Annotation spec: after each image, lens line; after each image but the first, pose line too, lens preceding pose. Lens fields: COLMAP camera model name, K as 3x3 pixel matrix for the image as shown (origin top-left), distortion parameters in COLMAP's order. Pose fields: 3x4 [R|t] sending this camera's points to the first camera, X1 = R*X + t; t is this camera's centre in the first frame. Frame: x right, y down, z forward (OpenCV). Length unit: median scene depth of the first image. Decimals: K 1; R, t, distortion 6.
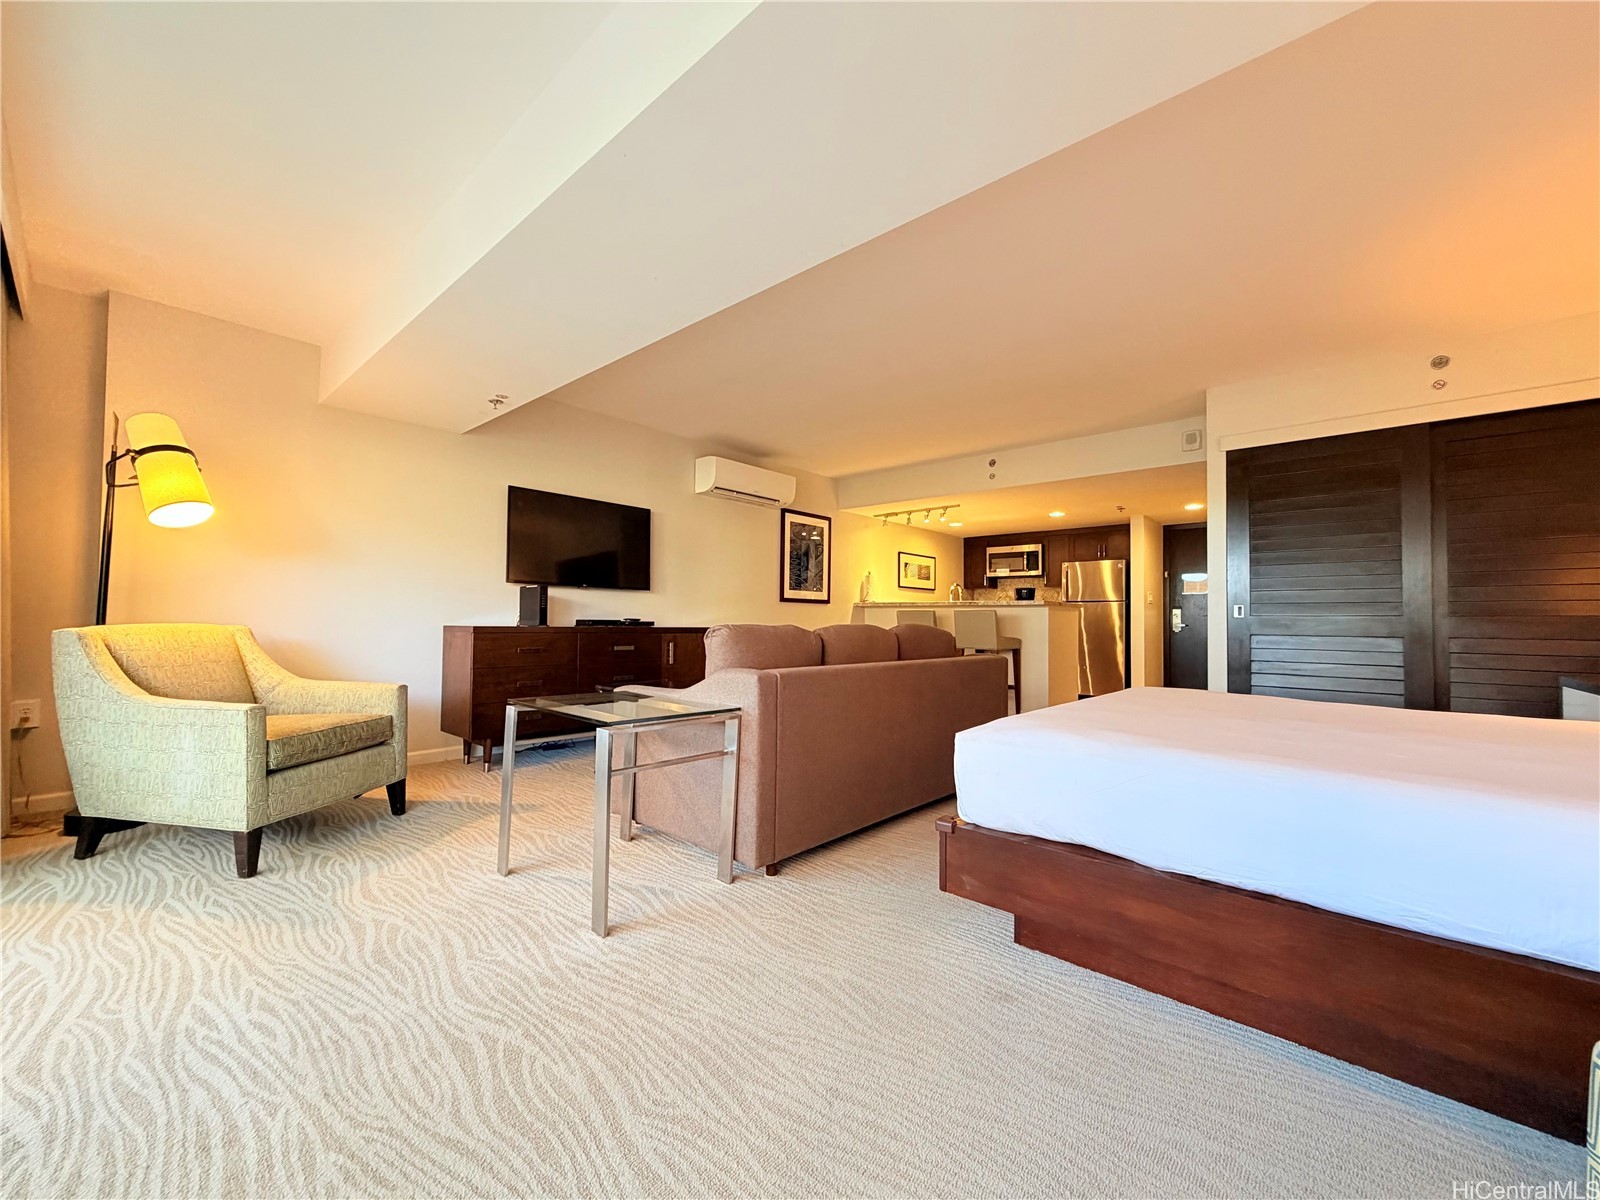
lens RADIAL K [[636.2, 0, 795.6], [0, 636.2, 604.2], [0, 0, 1]] dist [0.000107, -0.000014]
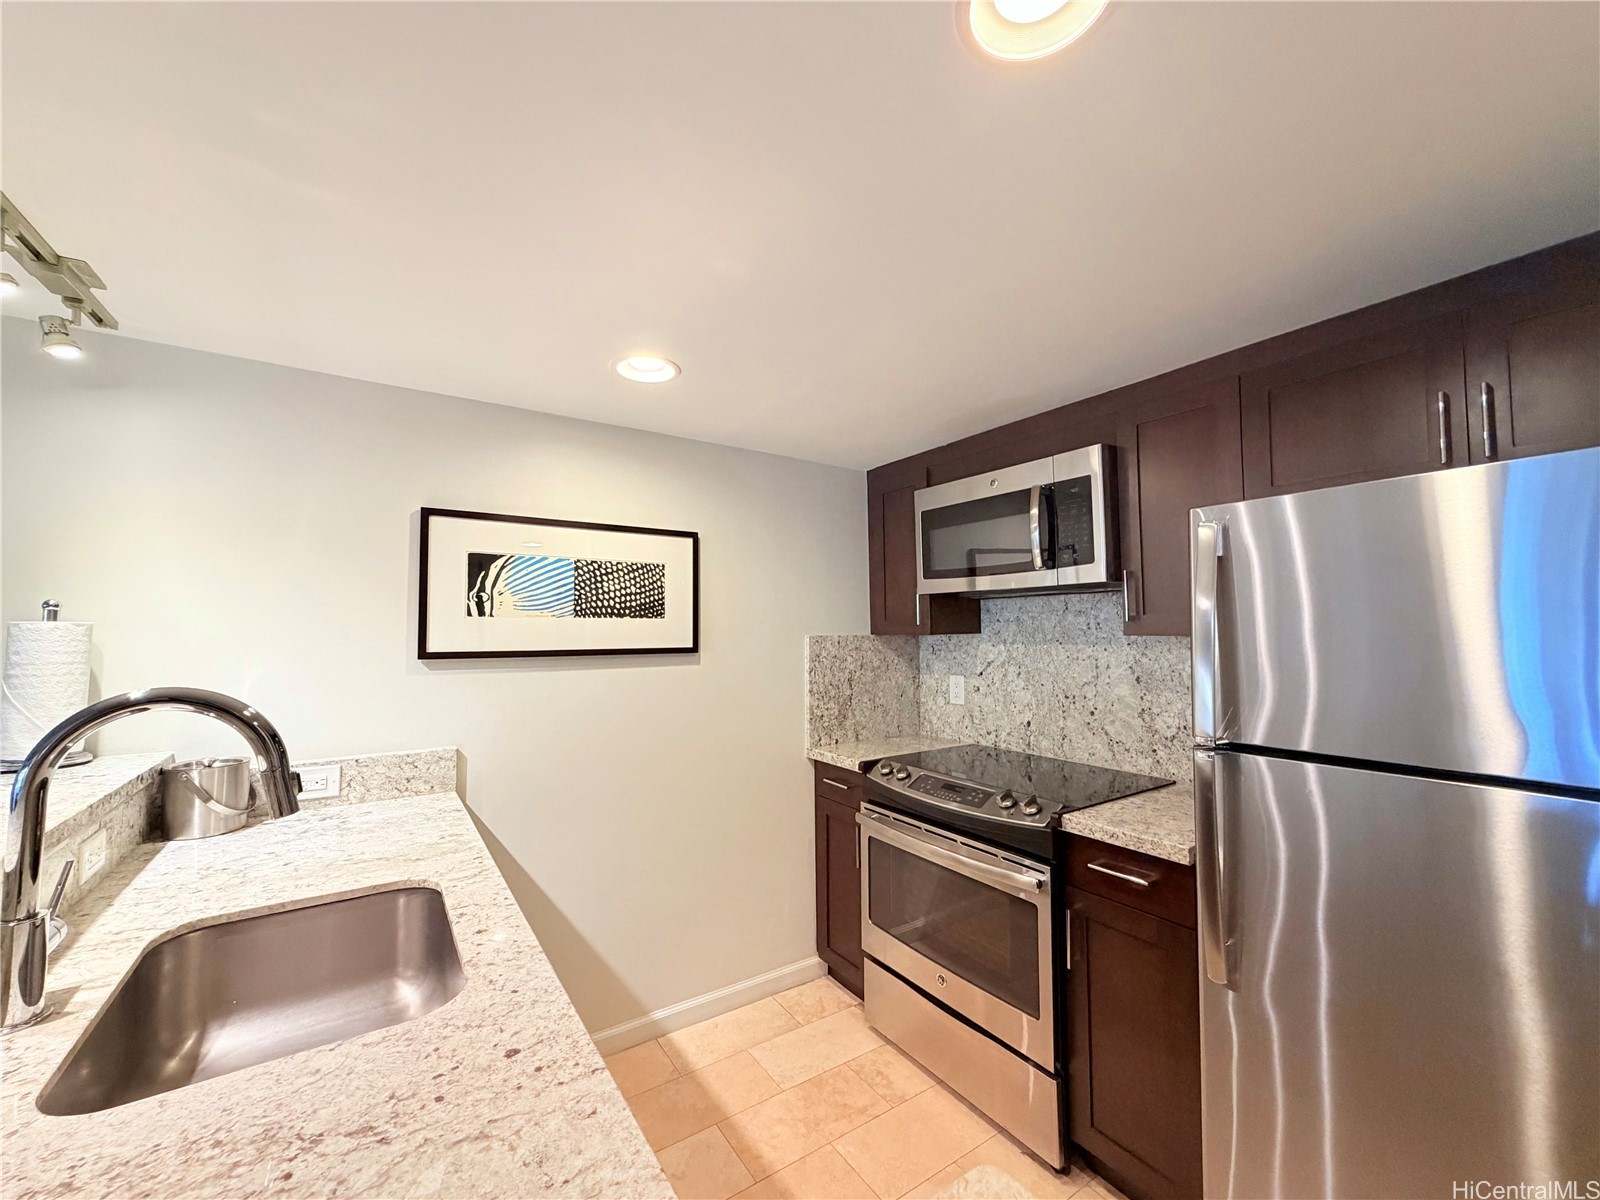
lens RADIAL K [[636.2, 0, 795.6], [0, 636.2, 604.2], [0, 0, 1]] dist [0.000107, -0.000014]
pose [[0.969663, -0.028060, -0.242829, 0.342860], [0.022856, 0.999445, -0.024224, -0.036429], [0.243374, 0.017939, 0.969767, 0.775764]]
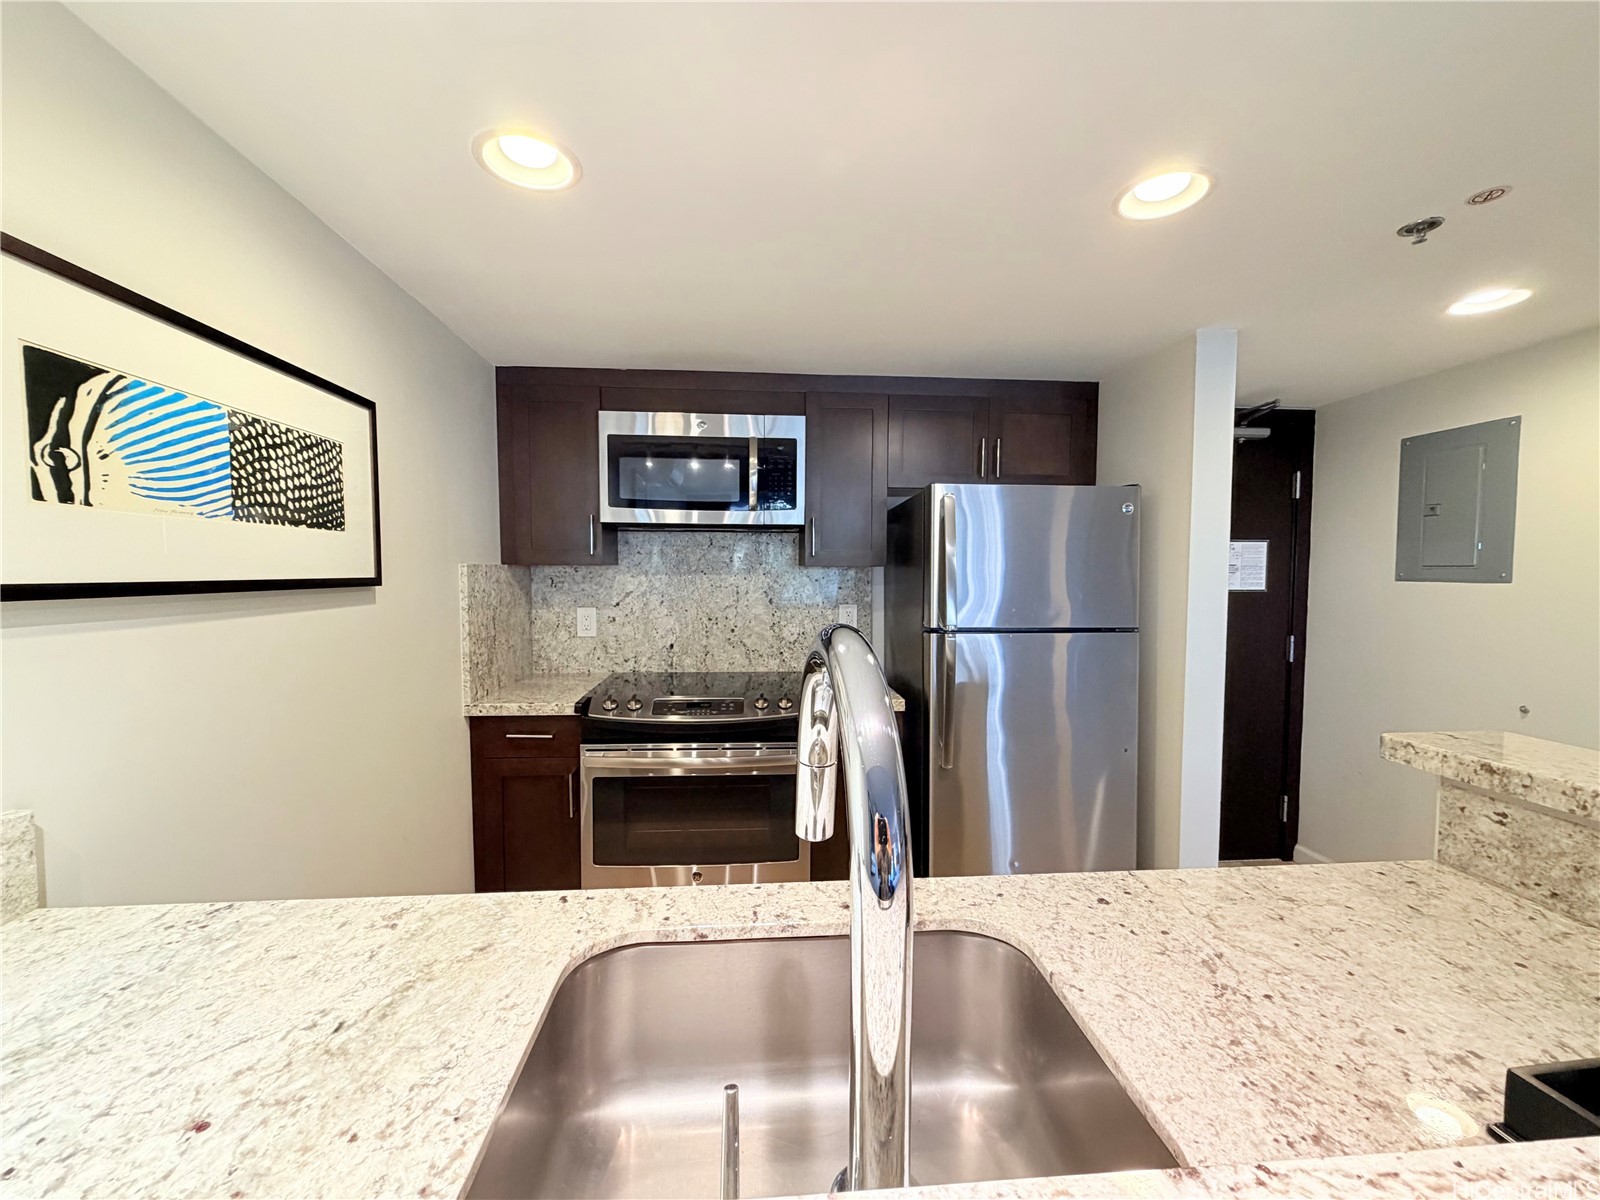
lens RADIAL K [[636.2, 0, 795.6], [0, 636.2, 604.2], [0, 0, 1]] dist [0.000107, -0.000014]
pose [[0.688882, -0.048057, 0.723279, 0.176453], [-0.011225, 0.996973, 0.076933, -0.033185], [-0.724787, -0.061117, 0.686257, 0.820352]]
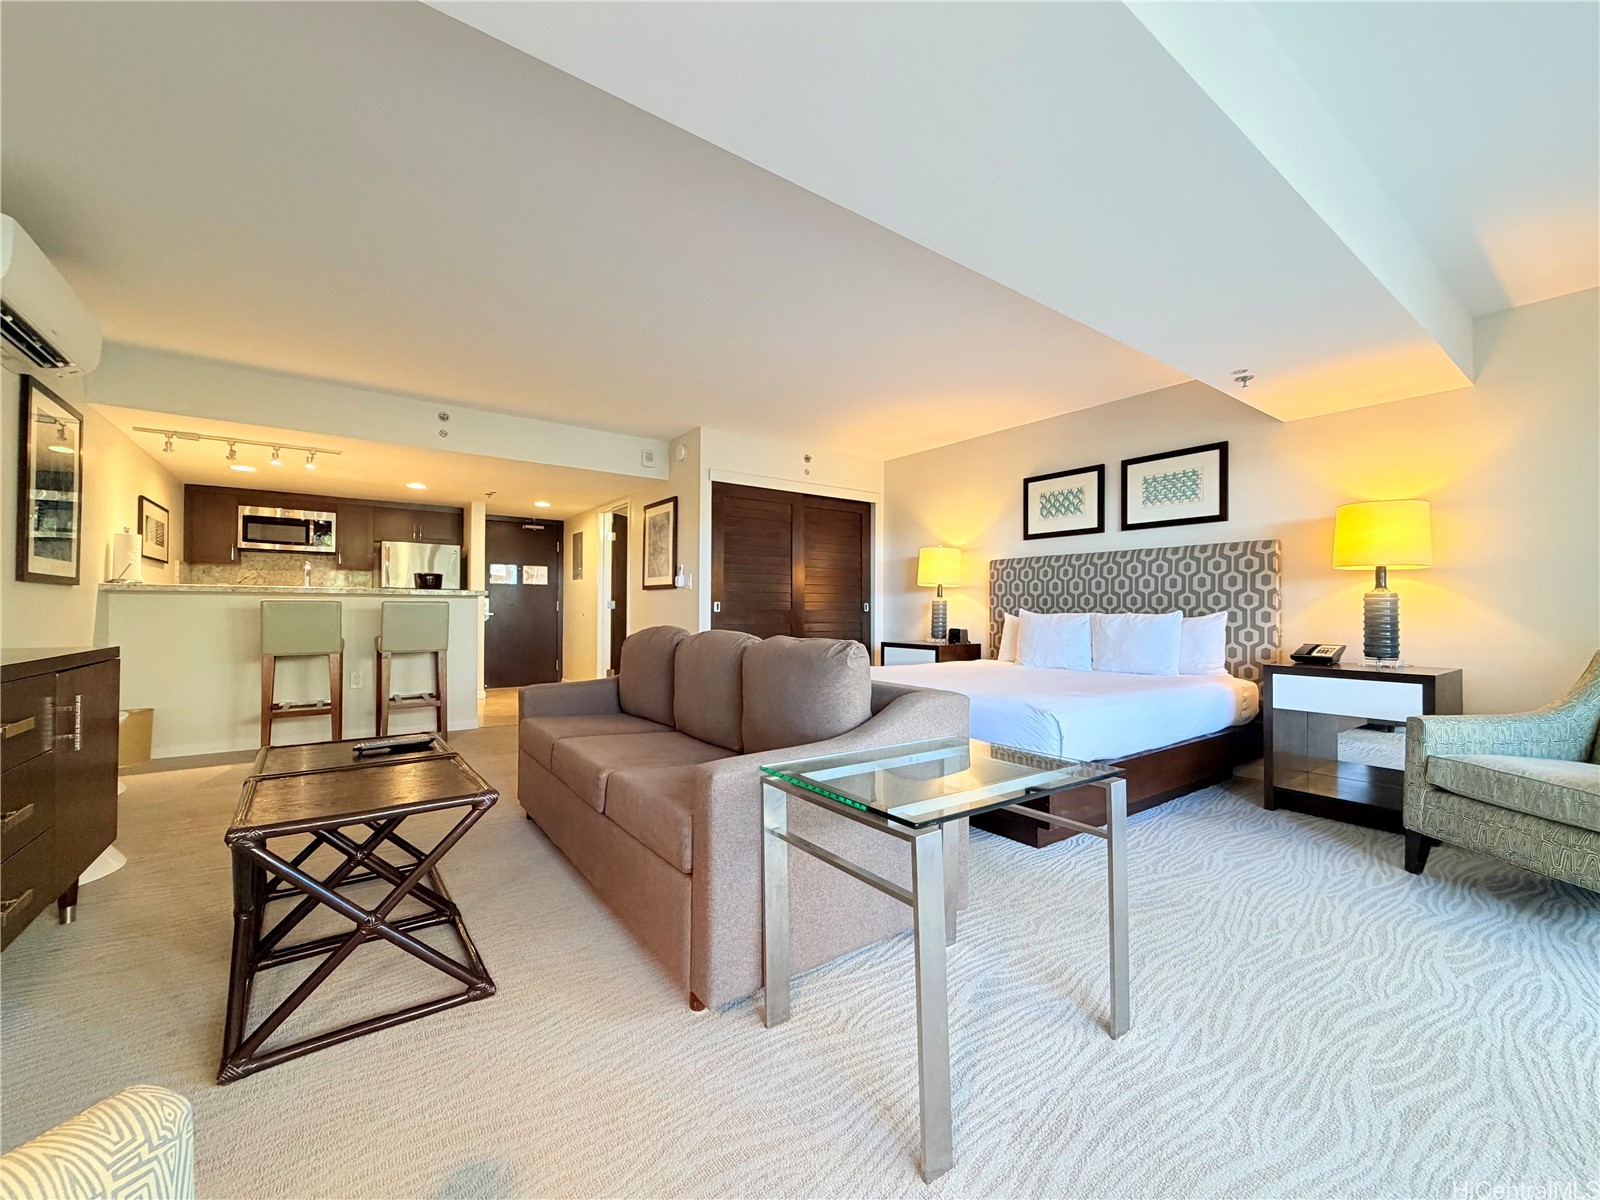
lens RADIAL K [[636.2, 0, 795.6], [0, 636.2, 604.2], [0, 0, 1]] dist [0.000107, -0.000014]
pose [[0.209958, -0.002539, 0.977707, -0.272653], [-0.025539, 0.999641, 0.008080, -0.002747], [-0.977377, -0.026666, 0.209817, 0.279151]]
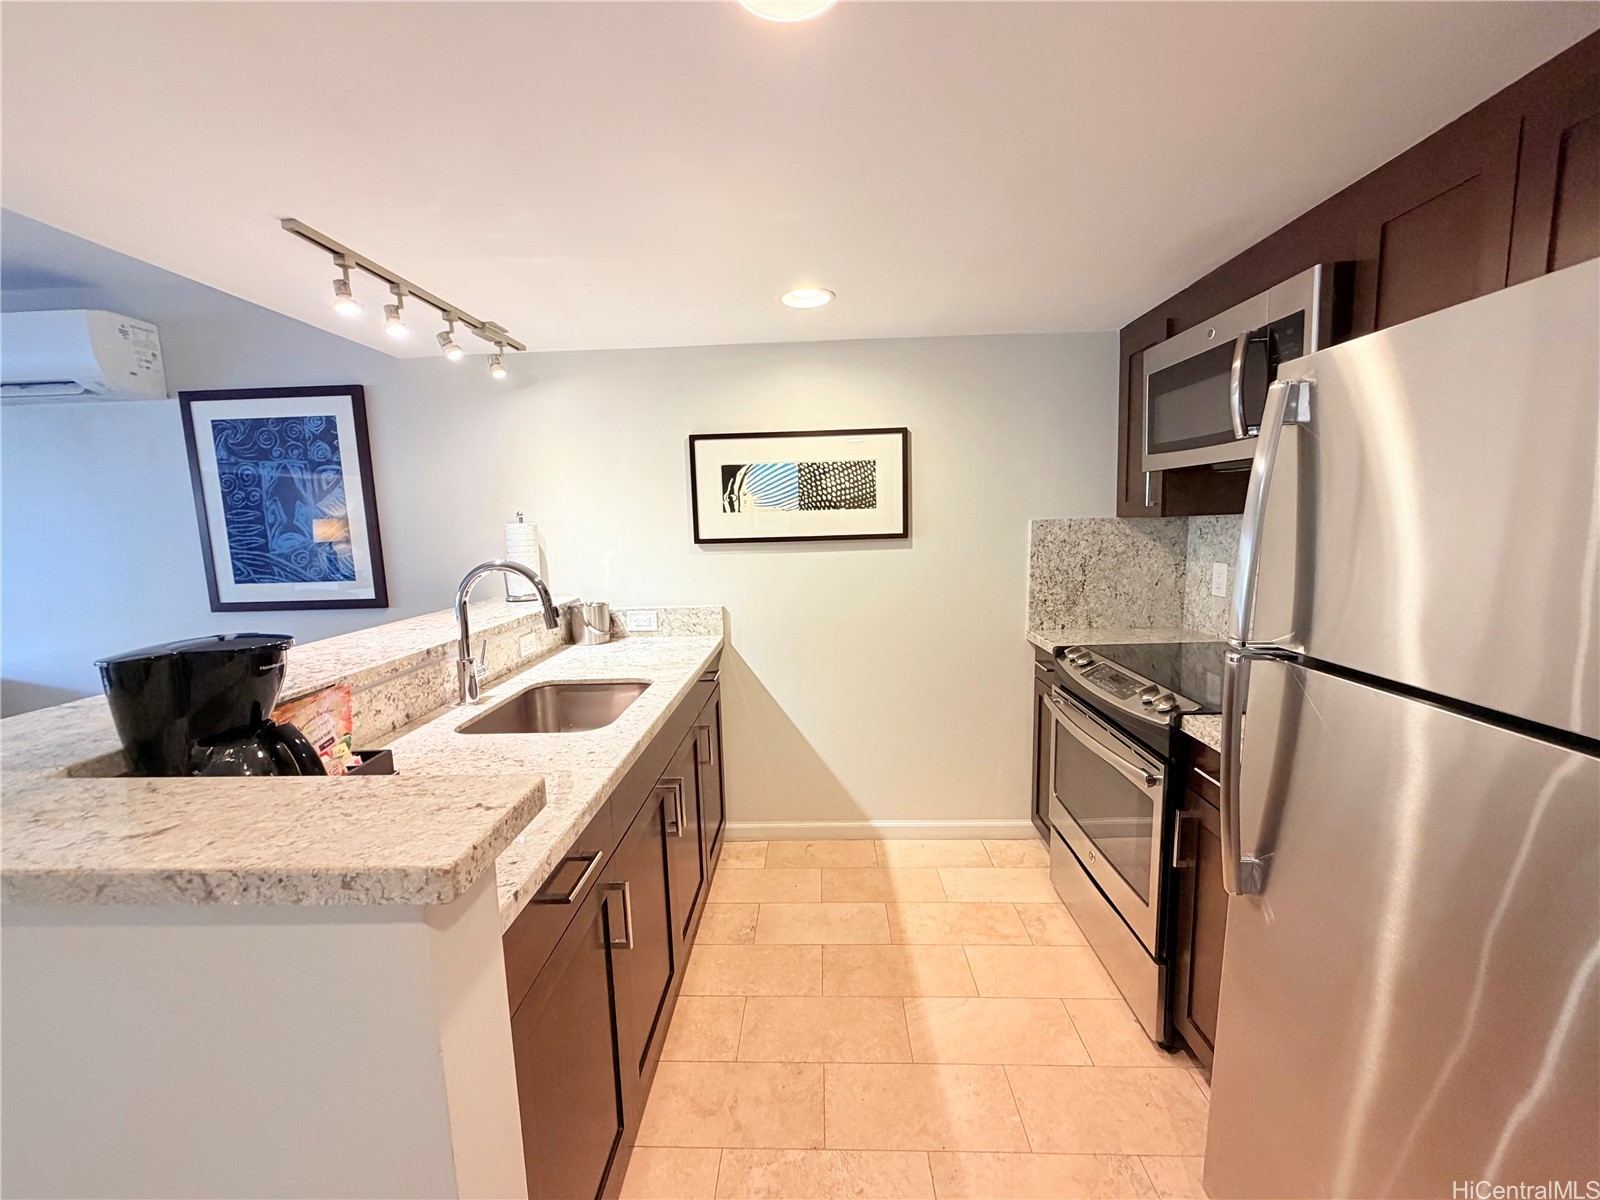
lens RADIAL K [[636.2, 0, 795.6], [0, 636.2, 604.2], [0, 0, 1]] dist [0.000107, -0.000014]
pose [[0.642178, 0.071263, -0.763236, 0.442213], [0.055068, 0.988808, 0.138658, -0.037192], [0.764575, -0.131073, 0.631067, 0.792219]]
